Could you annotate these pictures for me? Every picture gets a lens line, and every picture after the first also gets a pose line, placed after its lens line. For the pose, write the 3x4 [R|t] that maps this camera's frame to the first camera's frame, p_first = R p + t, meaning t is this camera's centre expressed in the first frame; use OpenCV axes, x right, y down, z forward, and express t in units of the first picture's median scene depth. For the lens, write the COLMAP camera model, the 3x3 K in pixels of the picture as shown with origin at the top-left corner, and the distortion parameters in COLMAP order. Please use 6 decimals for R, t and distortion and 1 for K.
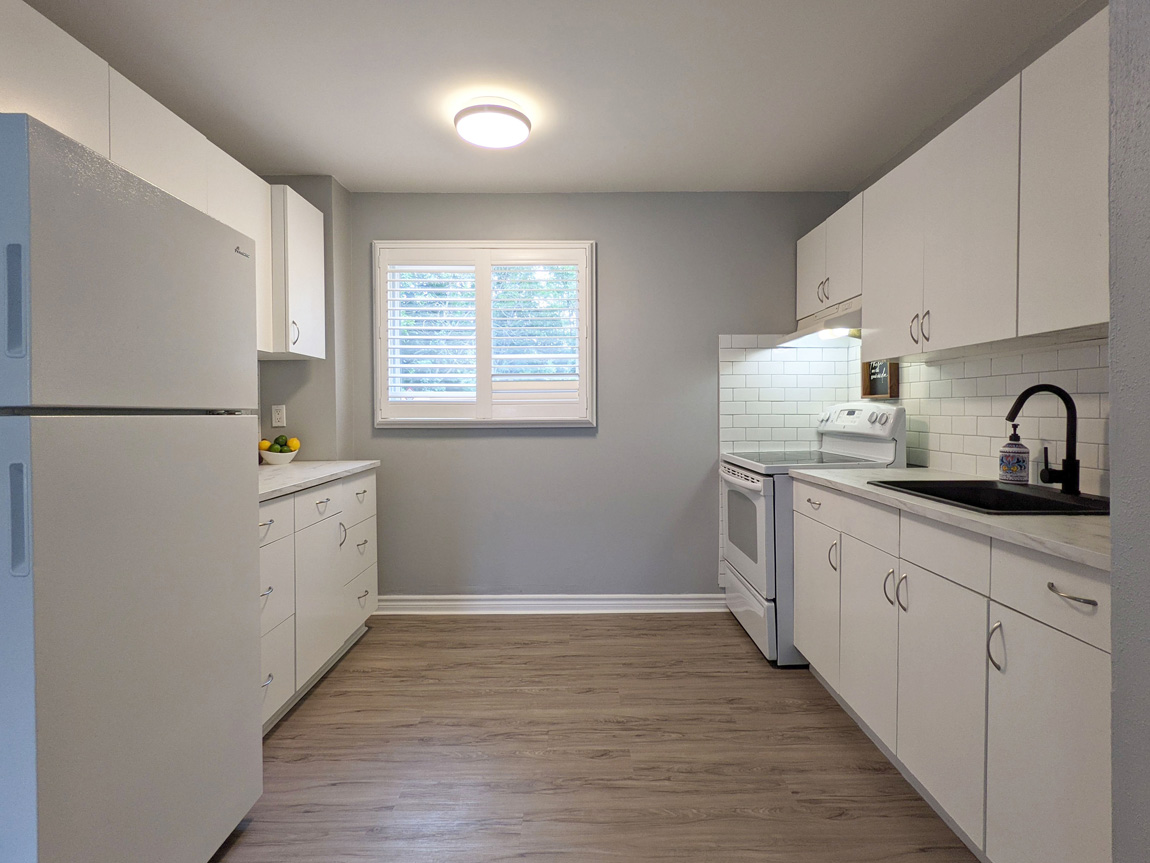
lens RADIAL K [[557.3, 0, 580.7], [0, 557.3, 412.3], [0, 0, 1]] dist [0.002098, -0.000956]
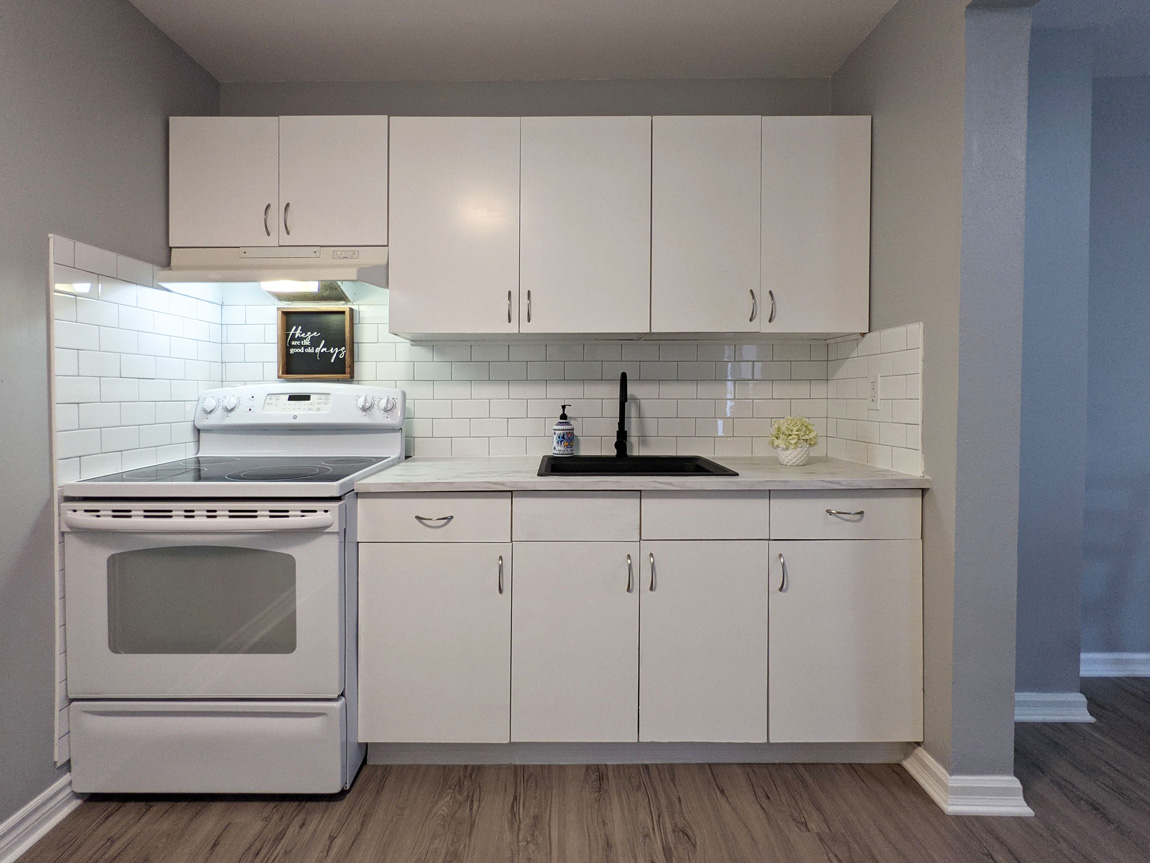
lens RADIAL K [[557.3, 0, 554.6], [0, 557.3, 400.8], [0, 0, 1]] dist [0.002098, -0.000956]
pose [[0.023787, -0.009358, 0.999673, -0.252141], [0.007010, 0.999933, 0.009194, 0.000947], [-0.999692, 0.006789, 0.023851, 0.672294]]
